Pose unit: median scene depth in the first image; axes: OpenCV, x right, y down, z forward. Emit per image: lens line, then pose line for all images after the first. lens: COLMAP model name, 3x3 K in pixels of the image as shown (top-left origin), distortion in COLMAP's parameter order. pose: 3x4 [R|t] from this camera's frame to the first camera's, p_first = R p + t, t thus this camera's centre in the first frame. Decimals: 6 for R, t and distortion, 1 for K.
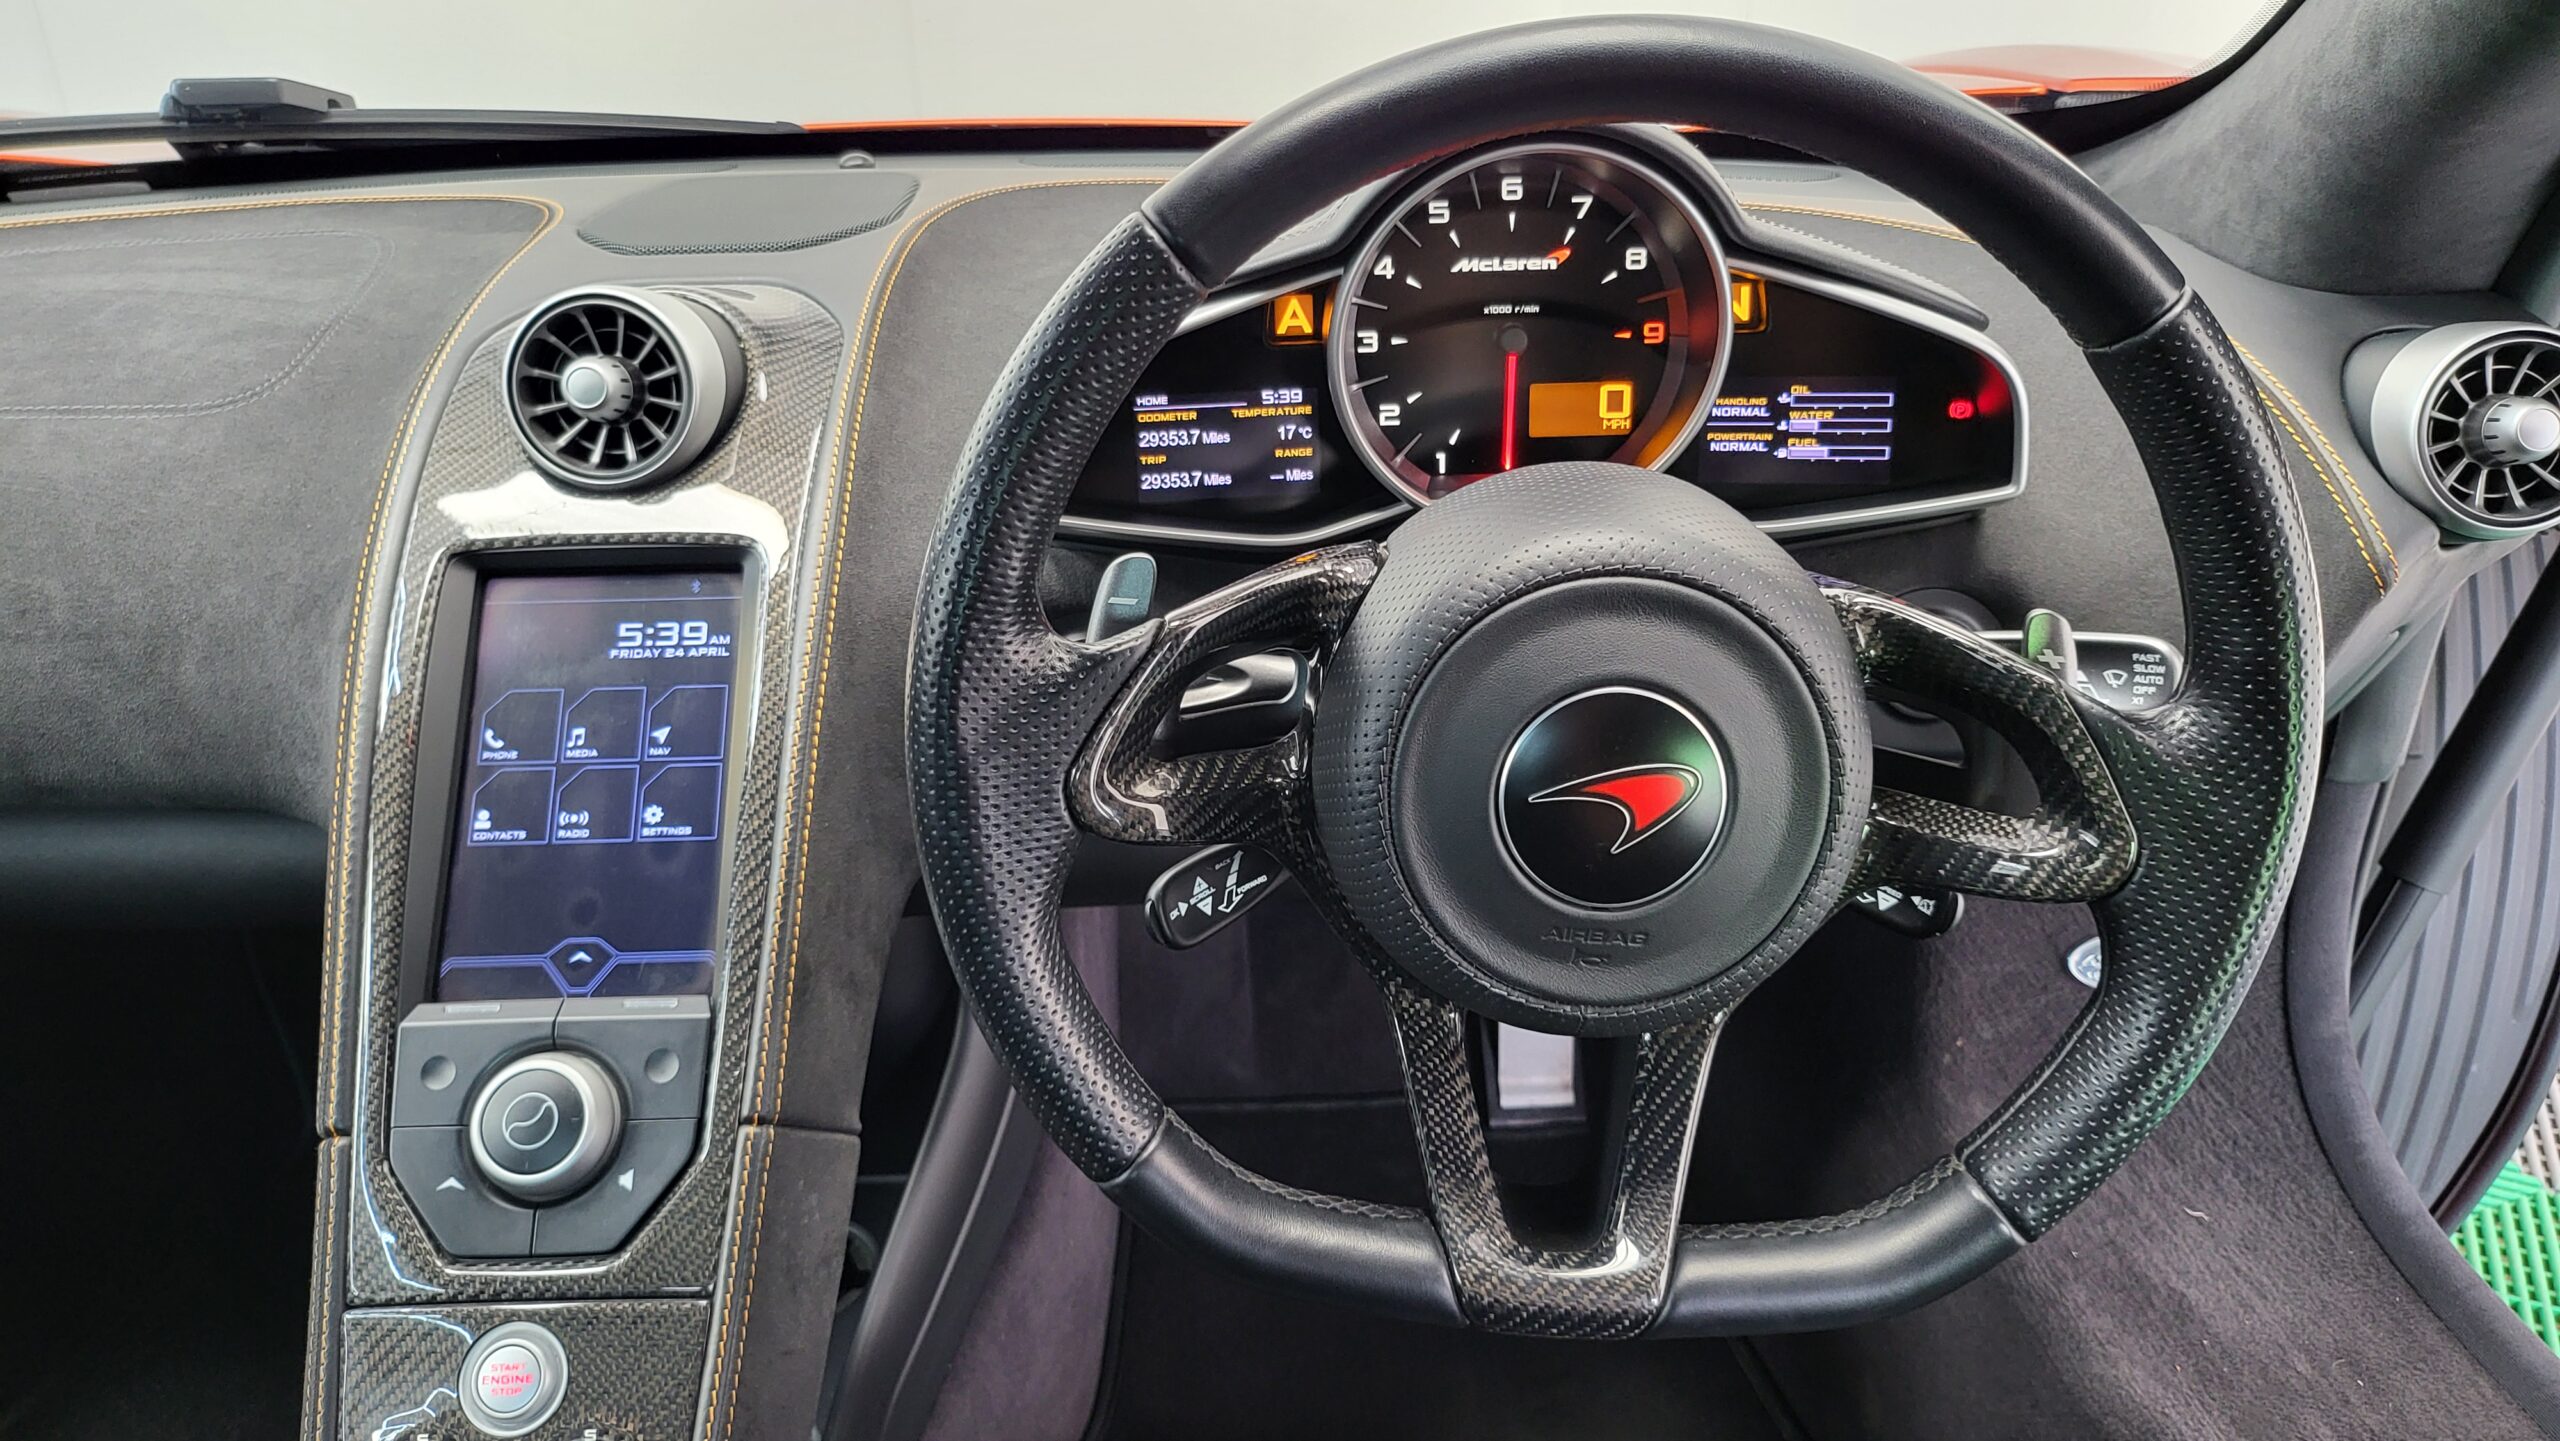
lens RADIAL K [[1814.4, 0, 1298.3], [0, 1814.4, 713.9], [0, 0, 1]] dist [0.050198, -0.063109]
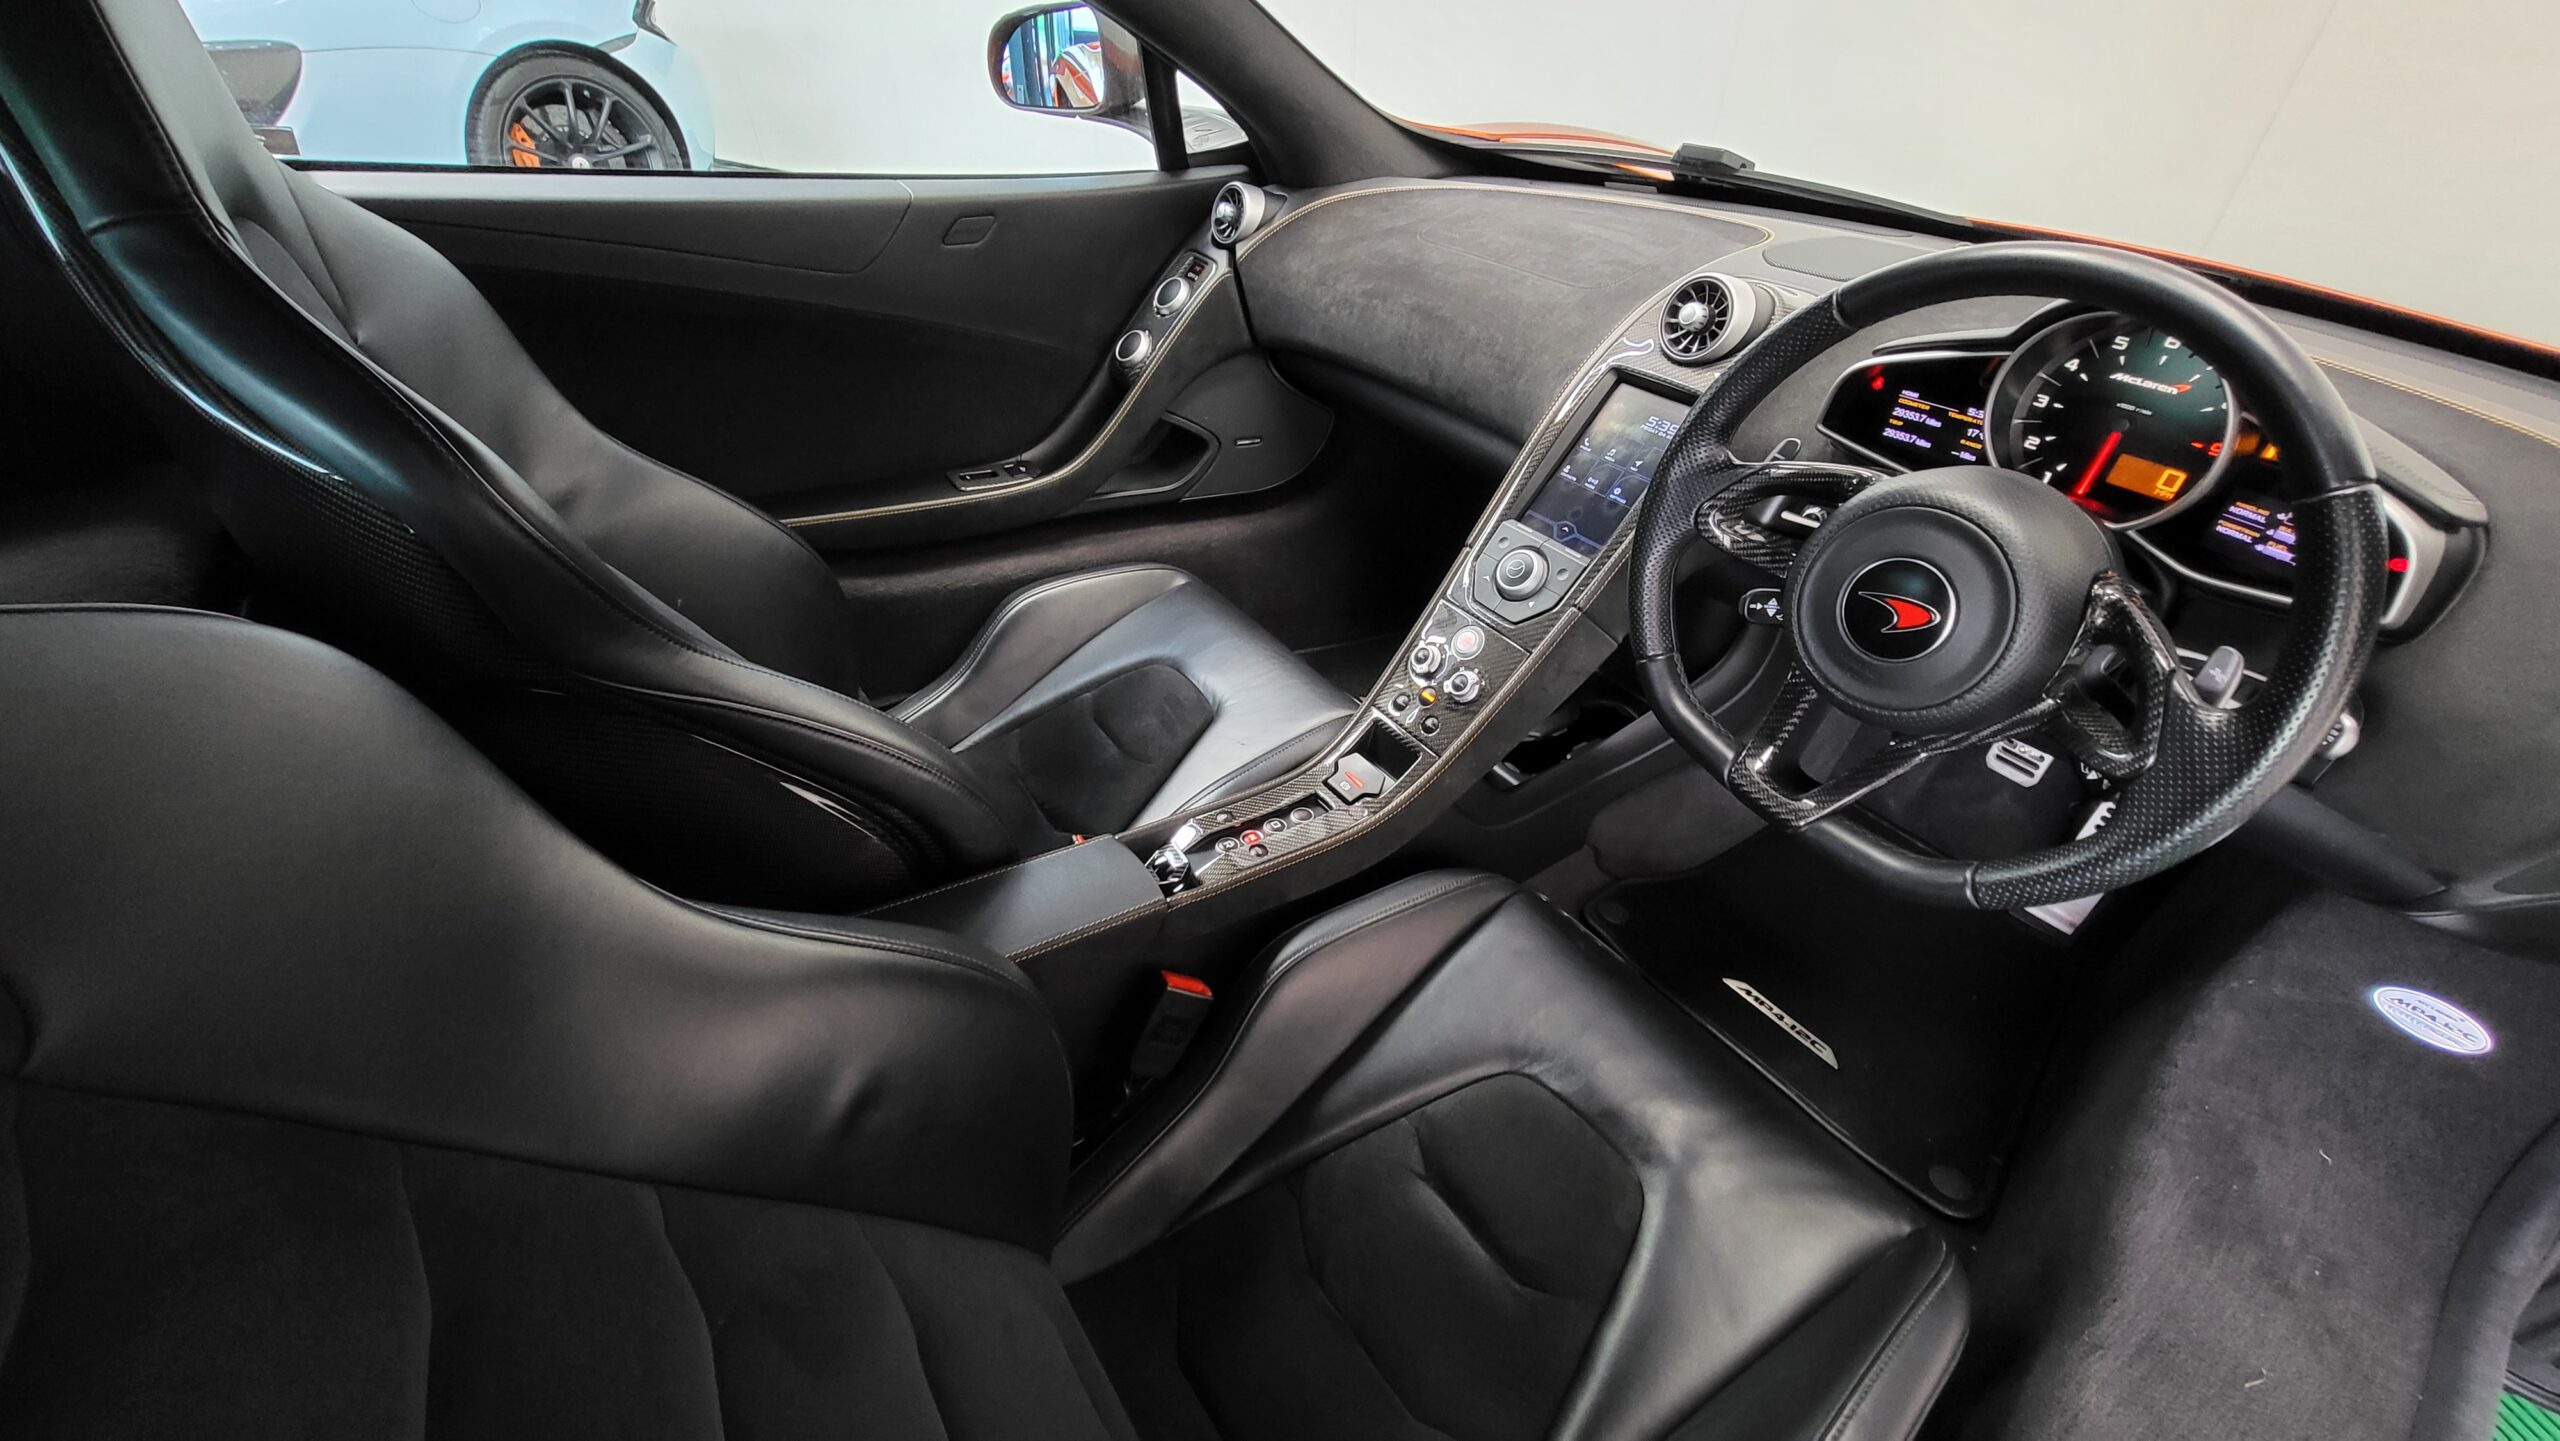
lens RADIAL K [[1008.7, 0, 1282.7], [0, 1008.7, 739.9], [0, 0, 1]] dist [0.002820, -0.003084]
pose [[0.562800, 0.532698, -0.632051, 0.444089], [-0.388513, 0.845394, 0.366559, 0.014374], [0.729598, 0.039261, 0.682748, -0.274045]]
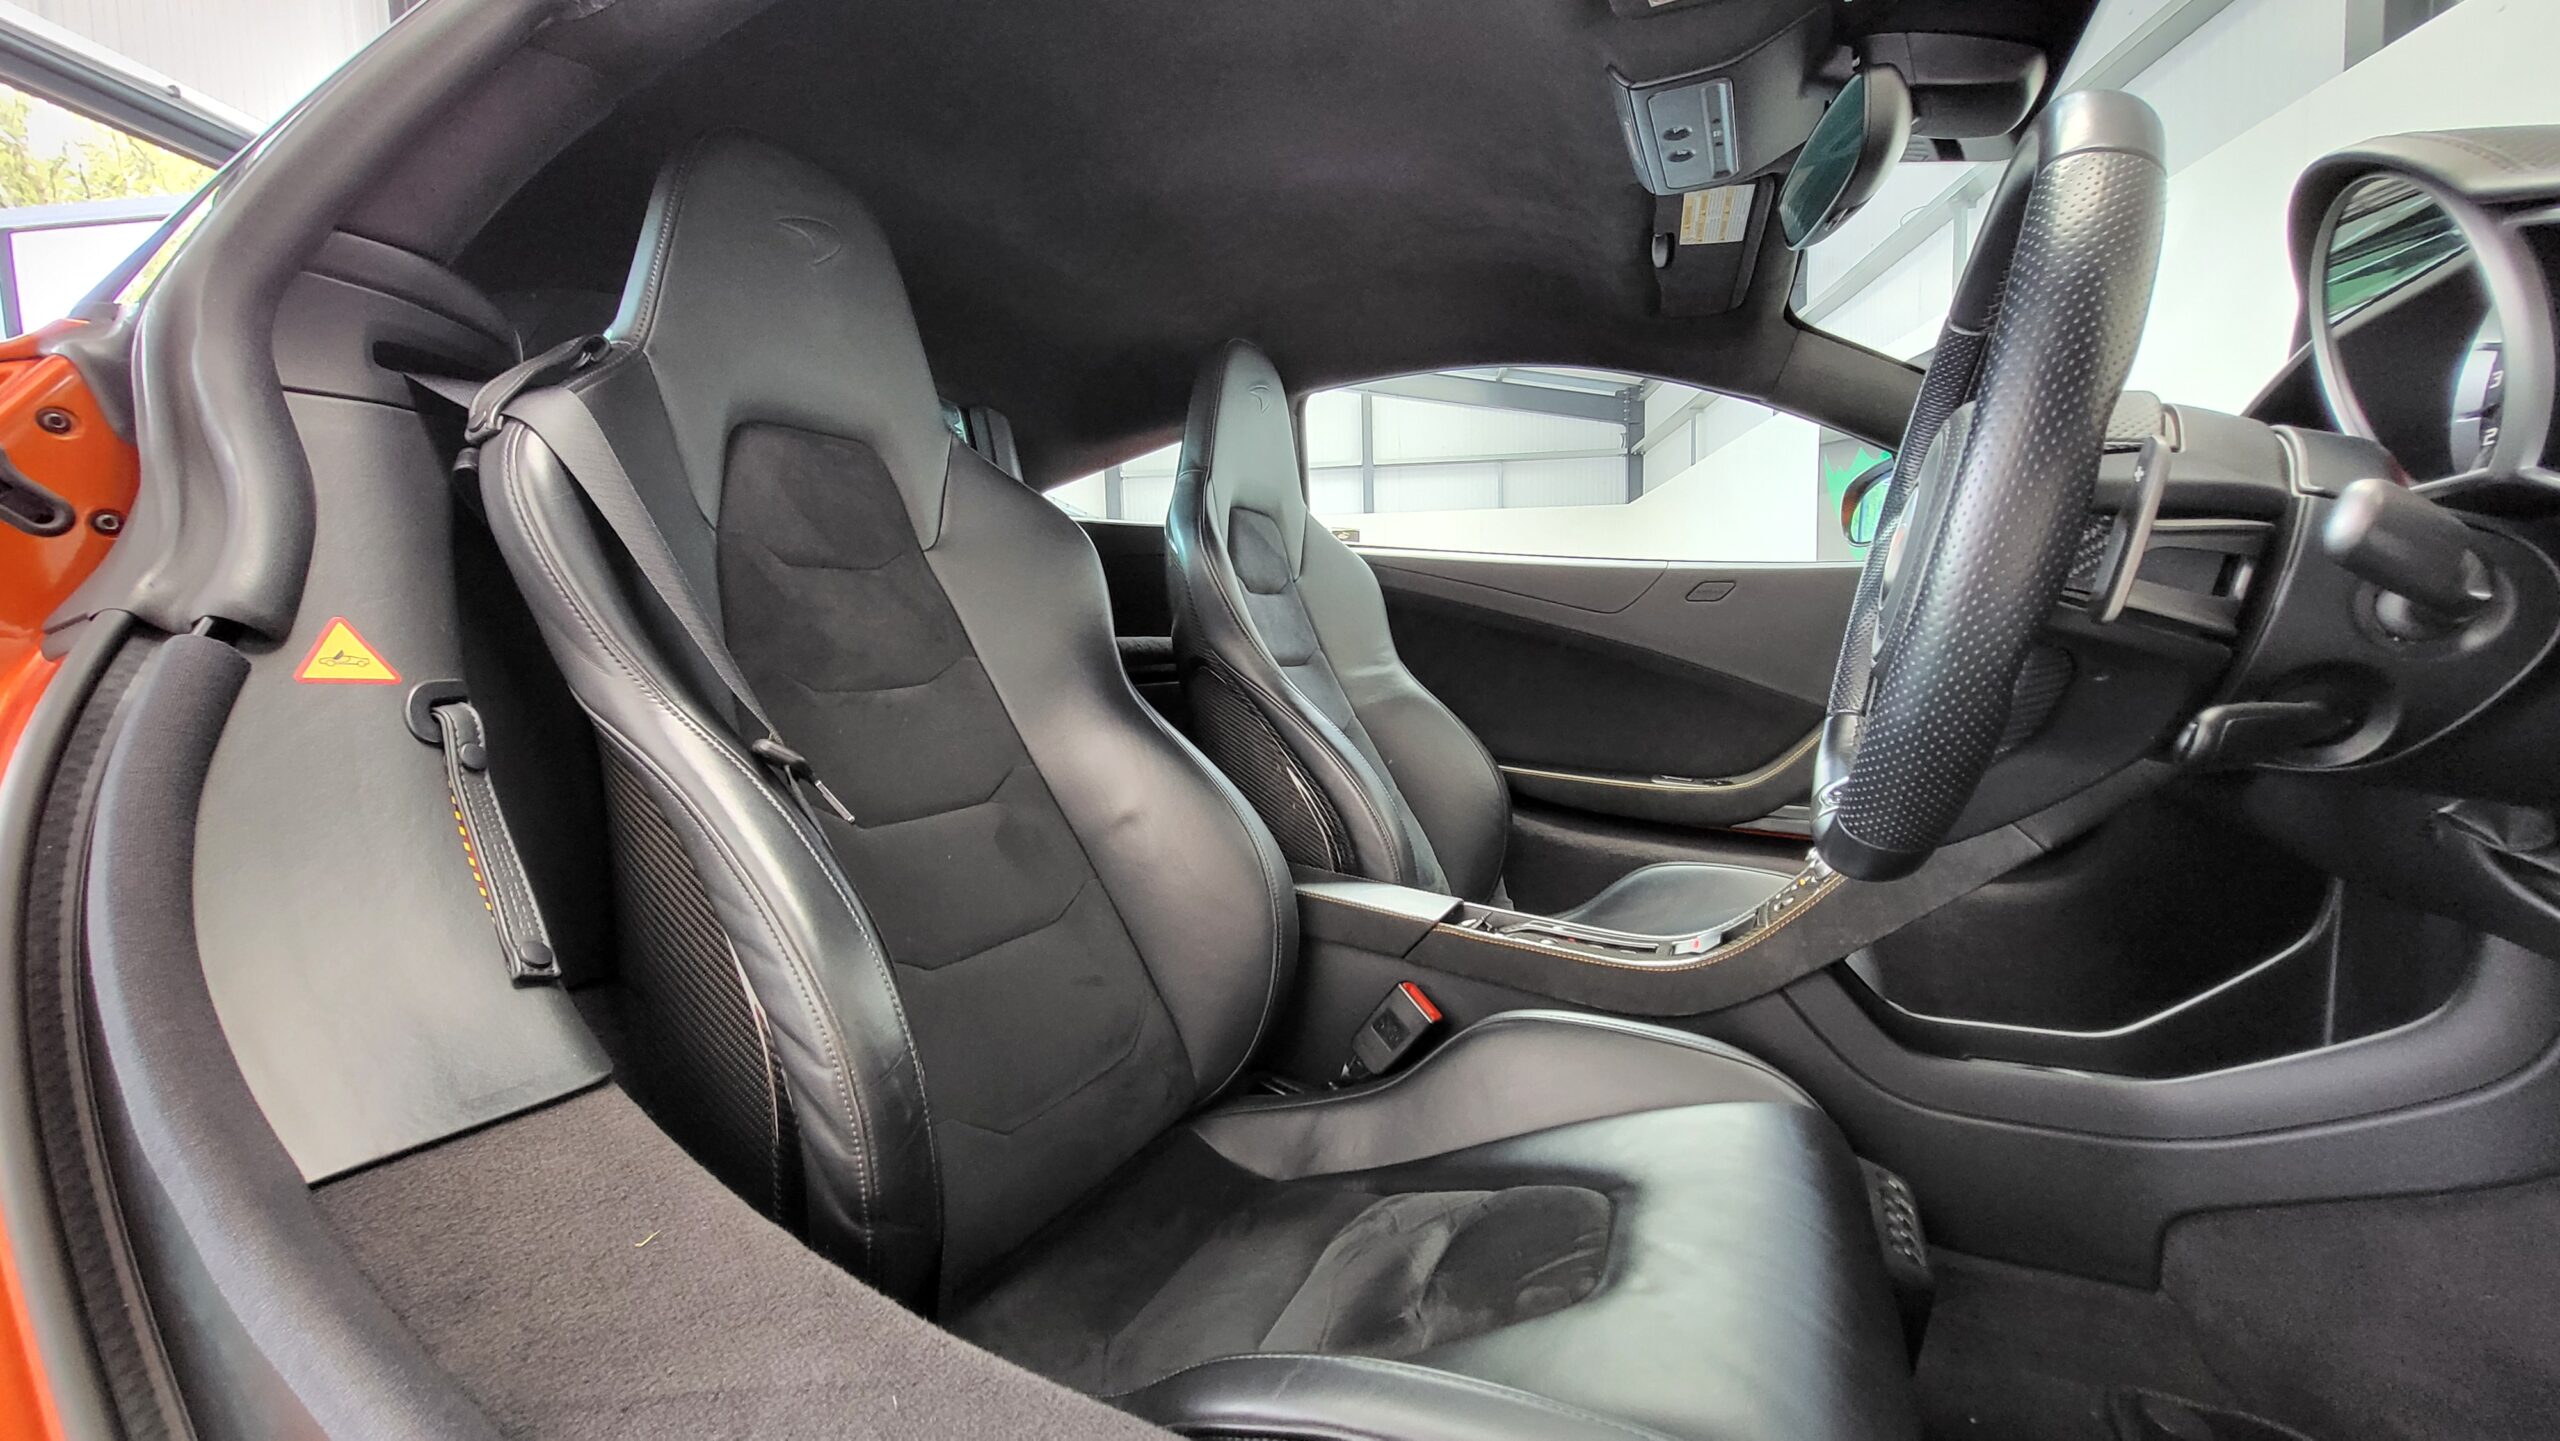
lens RADIAL K [[1006.3, 0, 1283.4], [0, 1006.3, 738.7], [0, 0, 1]] dist [0.000153, -0.000114]
pose [[-0.444857, 0.106753, -0.889217, 1.043647], [-0.360617, 0.887476, 0.286953, 0.114510], [0.819791, 0.448320, -0.356303, 0.674959]]
